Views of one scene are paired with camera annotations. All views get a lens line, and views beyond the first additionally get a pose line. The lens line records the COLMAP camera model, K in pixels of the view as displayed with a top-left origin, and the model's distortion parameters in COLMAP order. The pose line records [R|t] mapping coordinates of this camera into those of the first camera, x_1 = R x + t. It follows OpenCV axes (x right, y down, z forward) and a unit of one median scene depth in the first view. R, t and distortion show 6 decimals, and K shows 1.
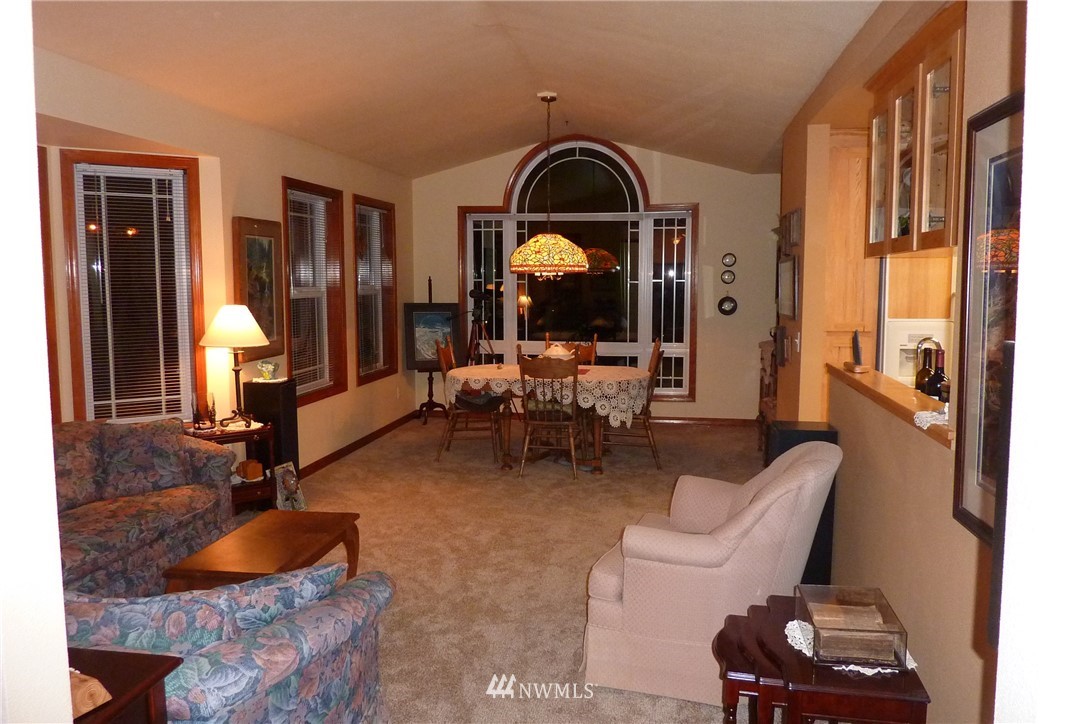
lens RADIAL K [[817.5, 0, 544.2], [0, 817.5, 361.2], [0, 0, 1]] dist [-0.013742, -0.015790]
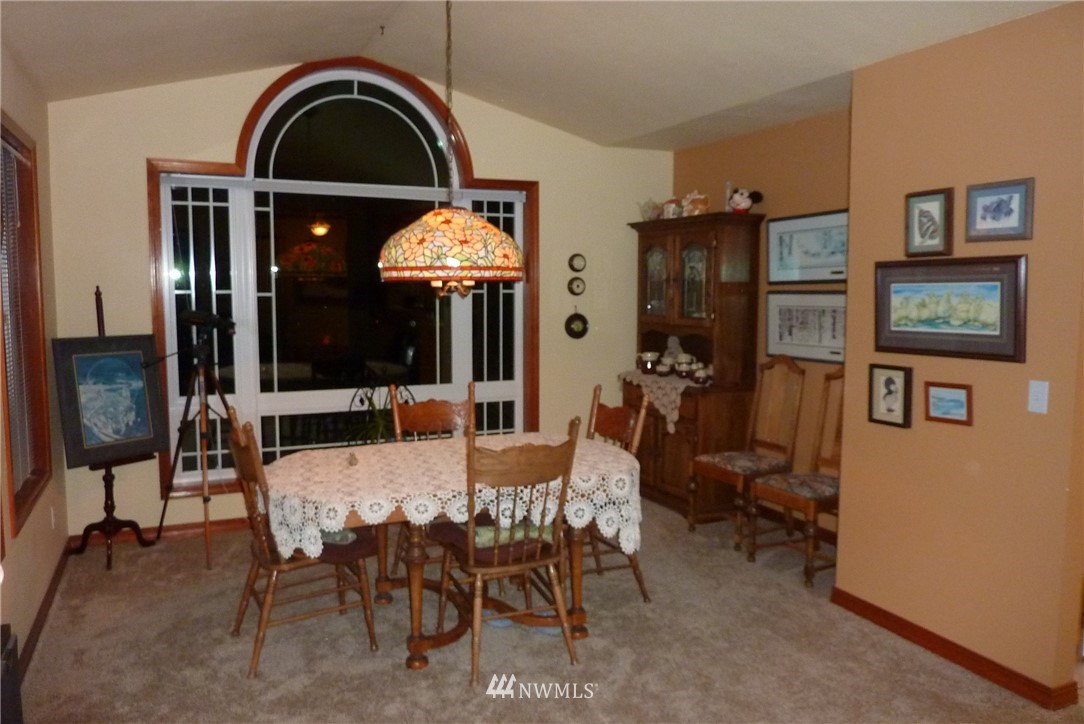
lens RADIAL K [[817.5, 0, 541.1], [0, 817.5, 354.2], [0, 0, 1]] dist [-0.013742, -0.015790]
pose [[0.831599, -0.049999, 0.553121, -0.197475], [0.057205, 0.998353, 0.004240, -0.046115], [-0.552422, 0.028115, 0.833090, 0.405719]]
